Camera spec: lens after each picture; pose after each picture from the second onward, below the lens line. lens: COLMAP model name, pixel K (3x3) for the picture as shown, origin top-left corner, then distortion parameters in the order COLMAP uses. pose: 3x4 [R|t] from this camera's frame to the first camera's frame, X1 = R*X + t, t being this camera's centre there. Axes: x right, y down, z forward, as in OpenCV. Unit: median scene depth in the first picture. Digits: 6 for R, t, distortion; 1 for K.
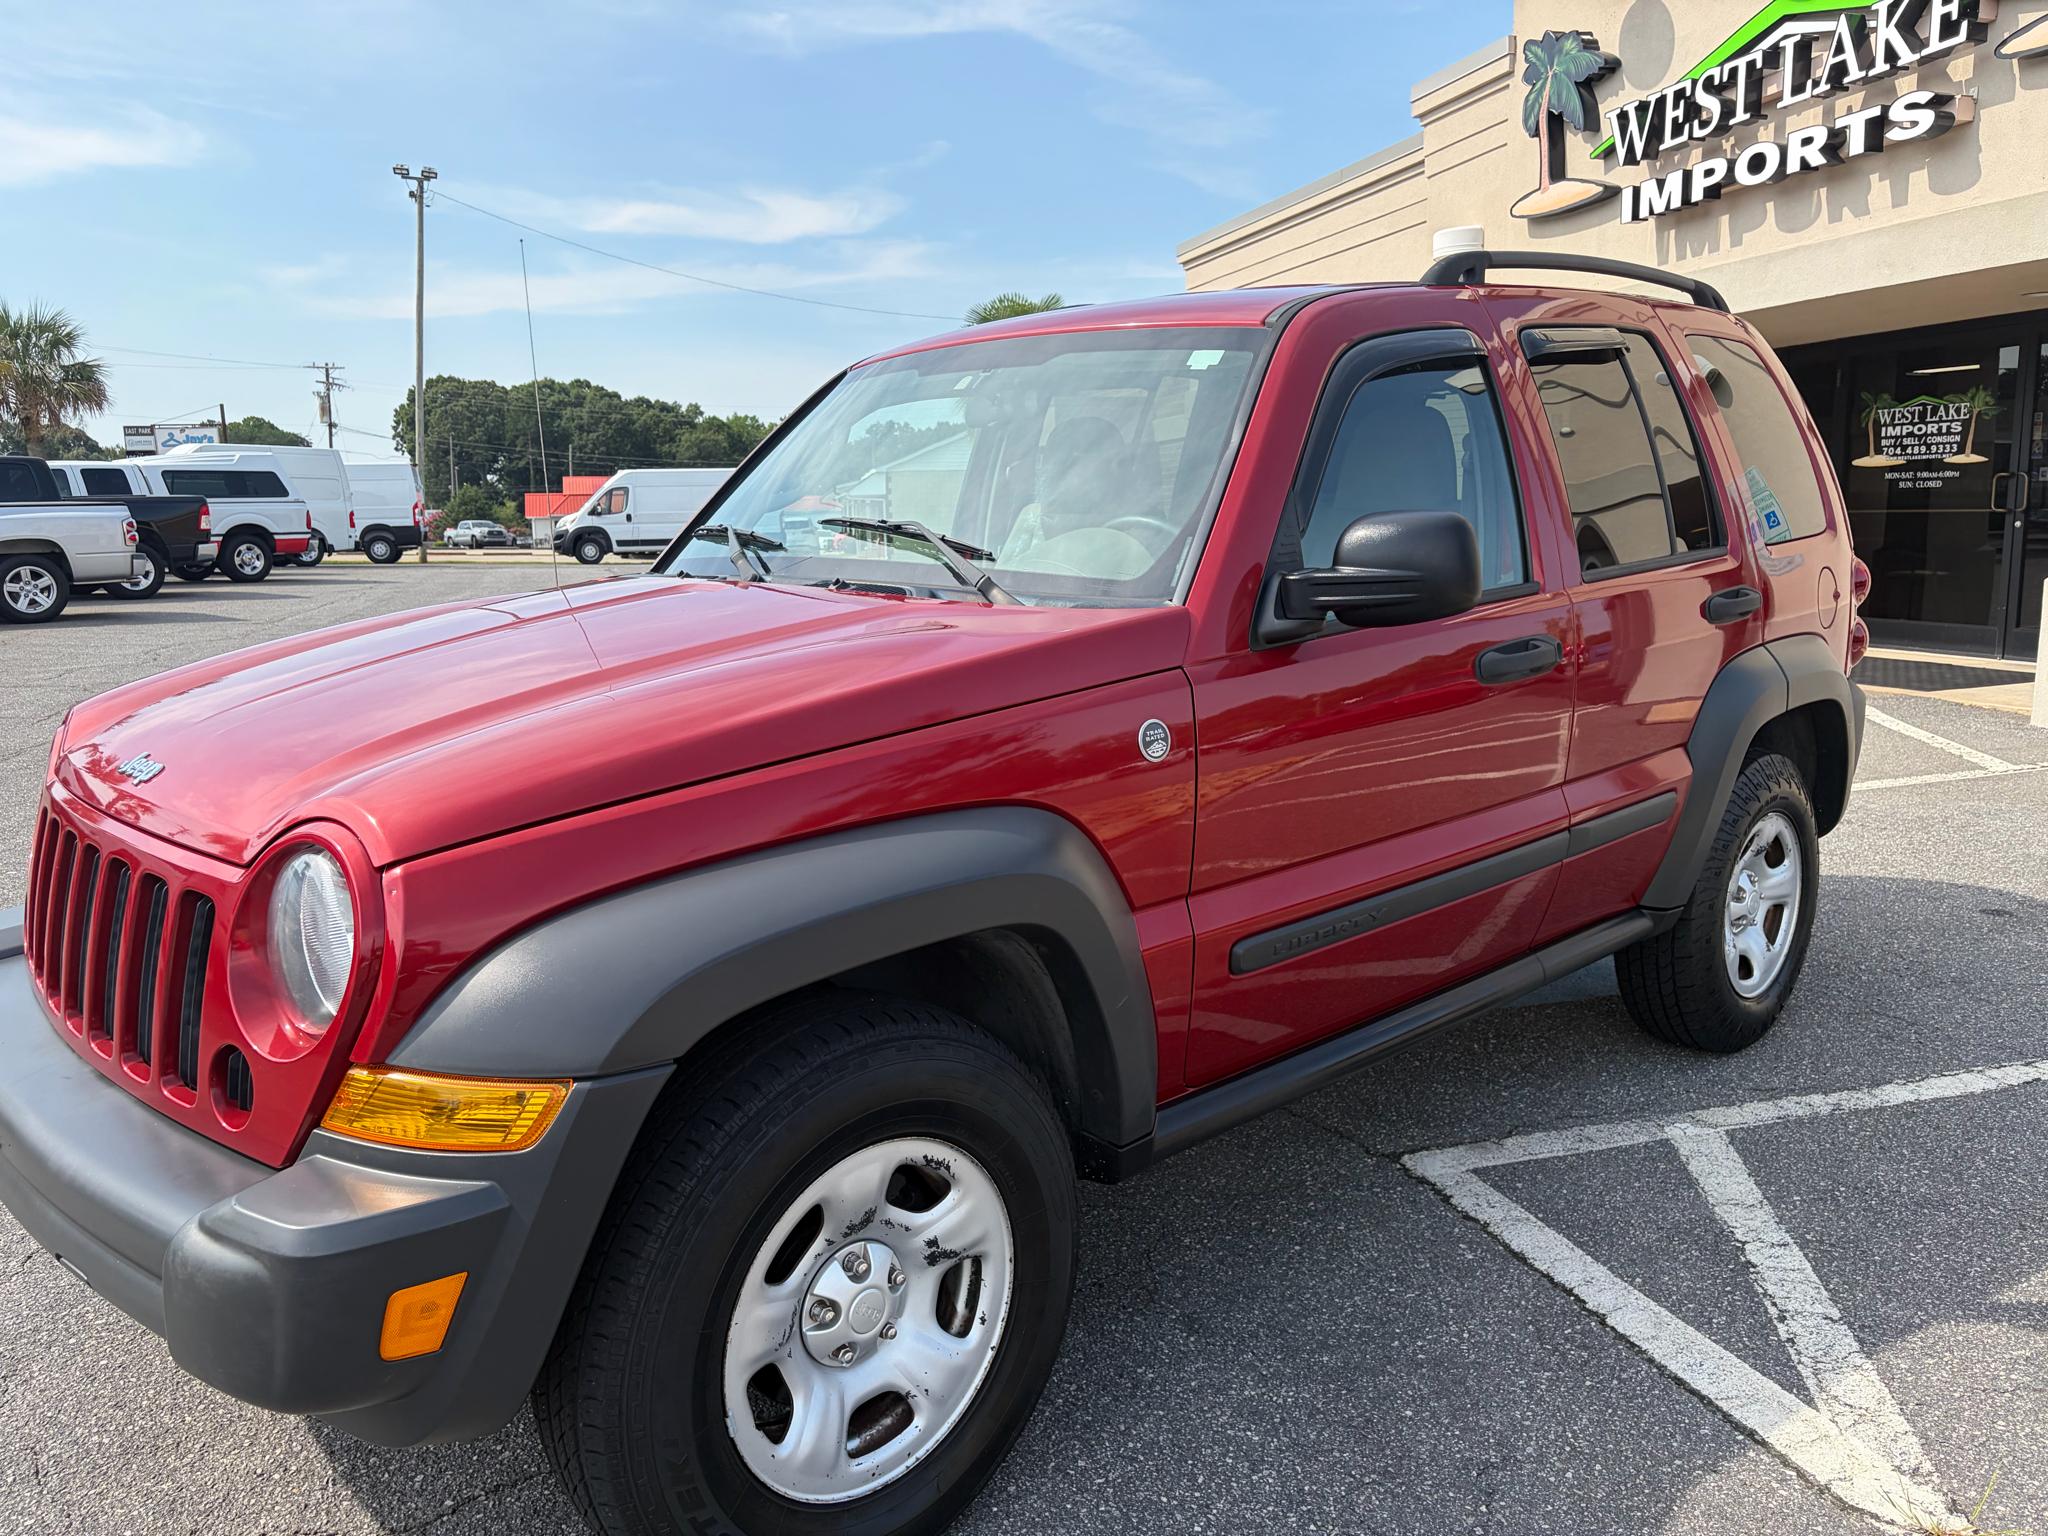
lens RADIAL K [[1504.0, 0, 1031.8], [0, 1504.0, 789.4], [0, 0, 1]] dist [0.031264, -0.052111]
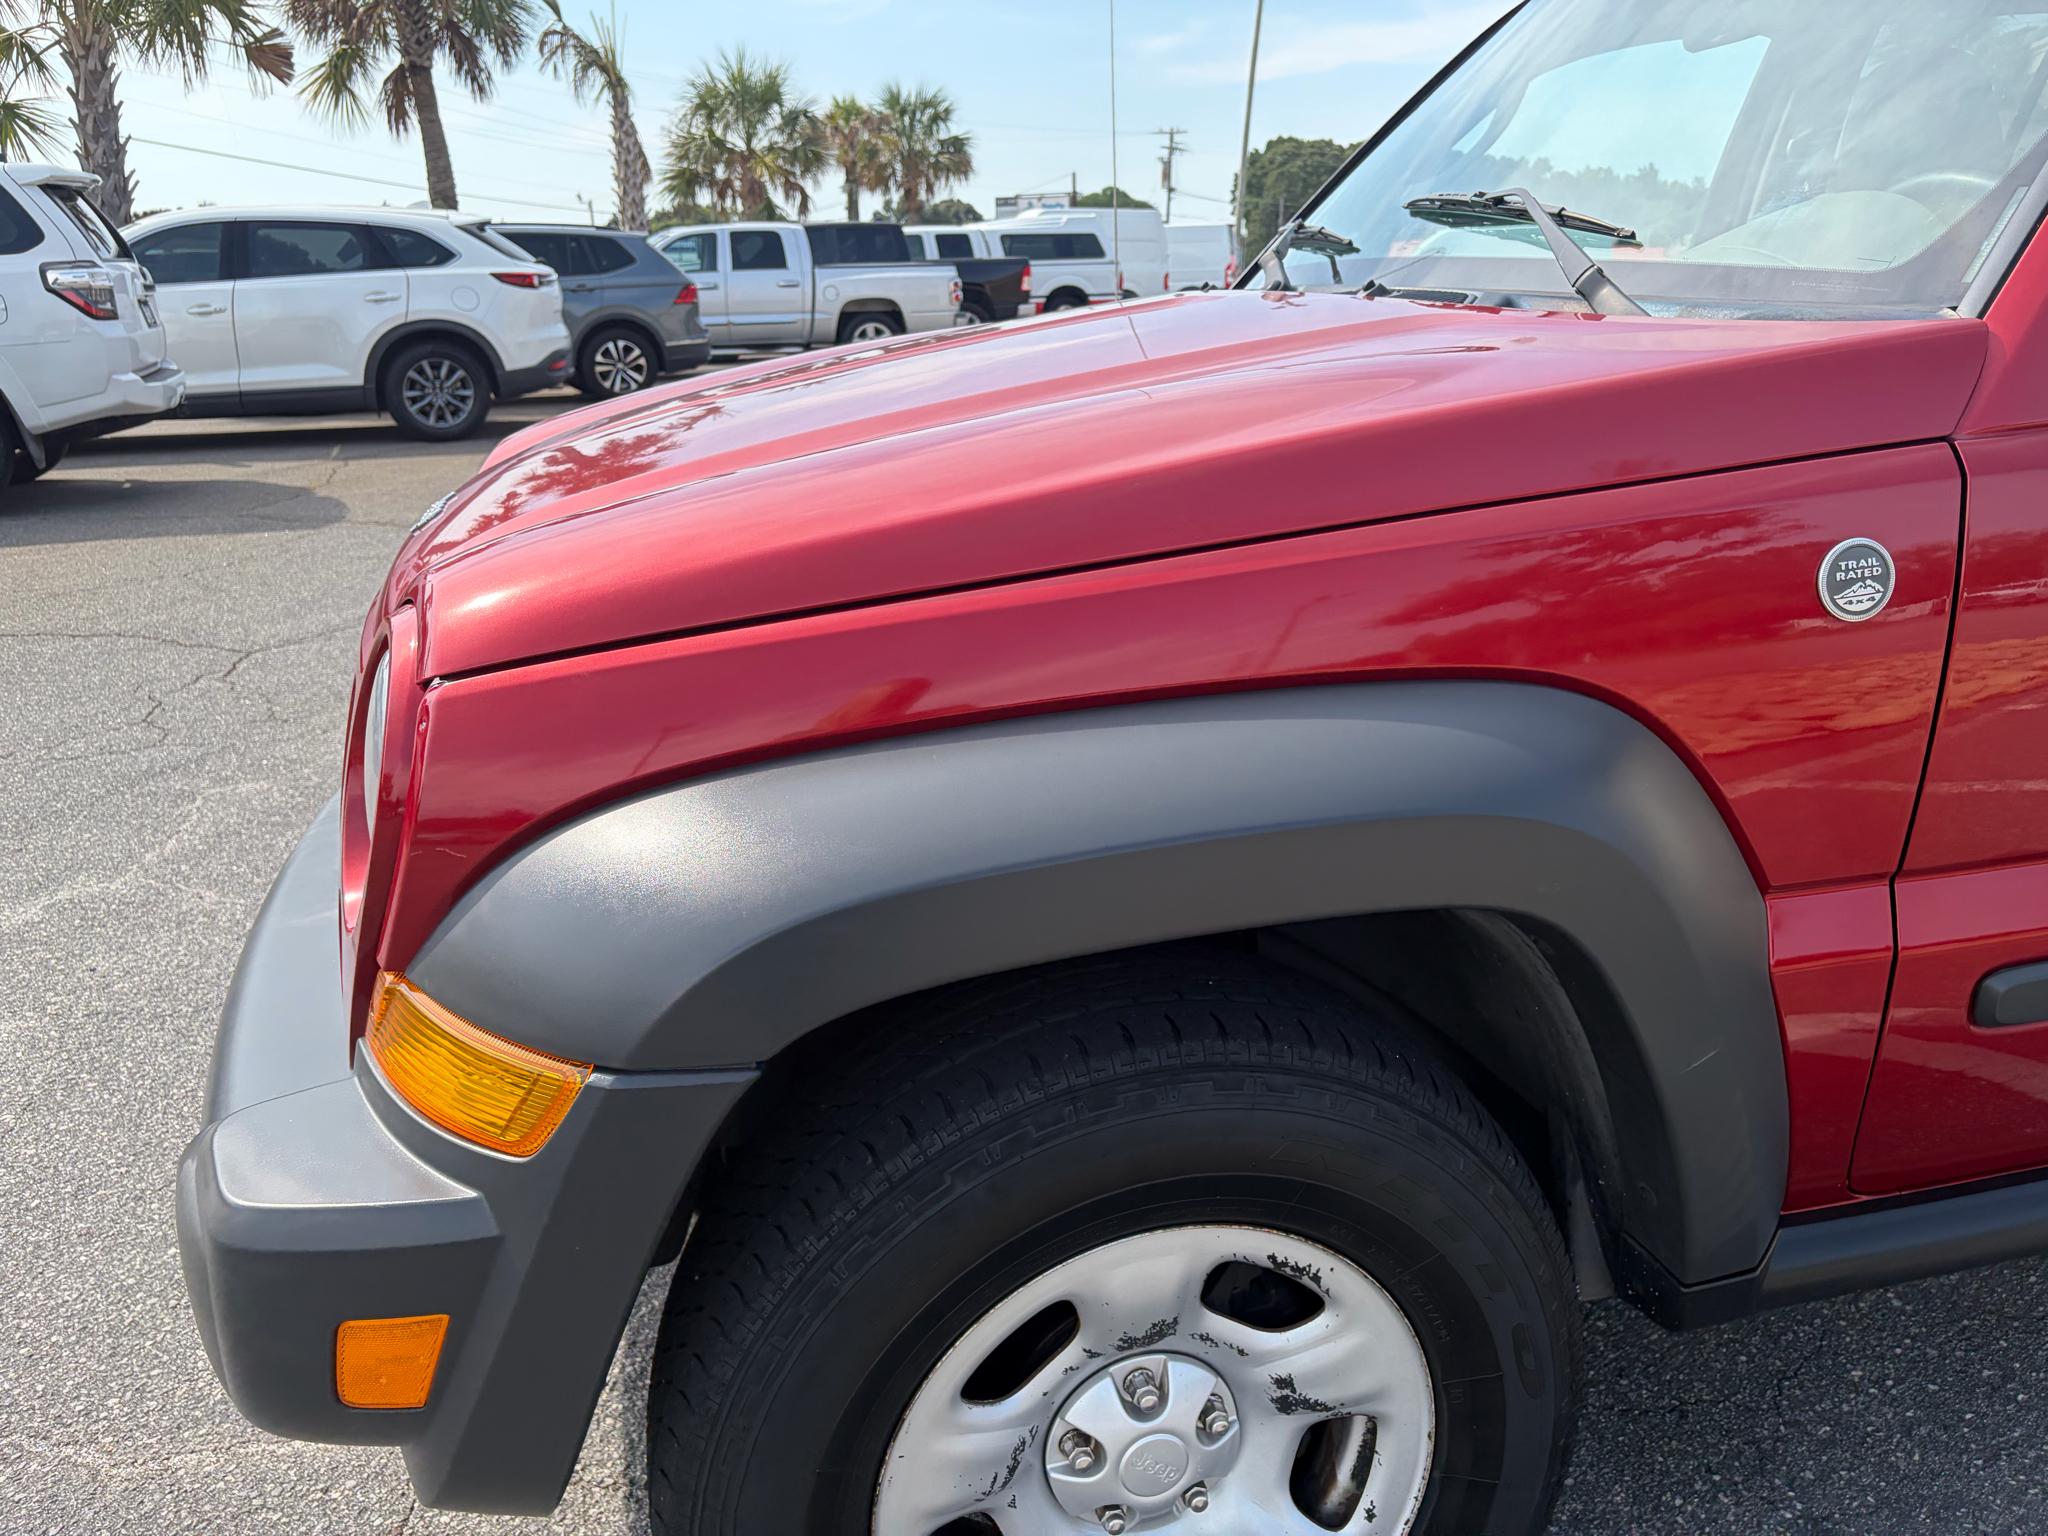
lens RADIAL K [[1513.4, 0, 1022.4], [0, 1513.4, 757.7], [0, 0, 1]] dist [0.039244, -0.045219]
pose [[0.868588, 0.139033, -0.475631, 0.098182], [-0.077808, 0.986193, 0.146185, -0.028718], [0.489389, -0.089967, 0.867413, 0.435435]]
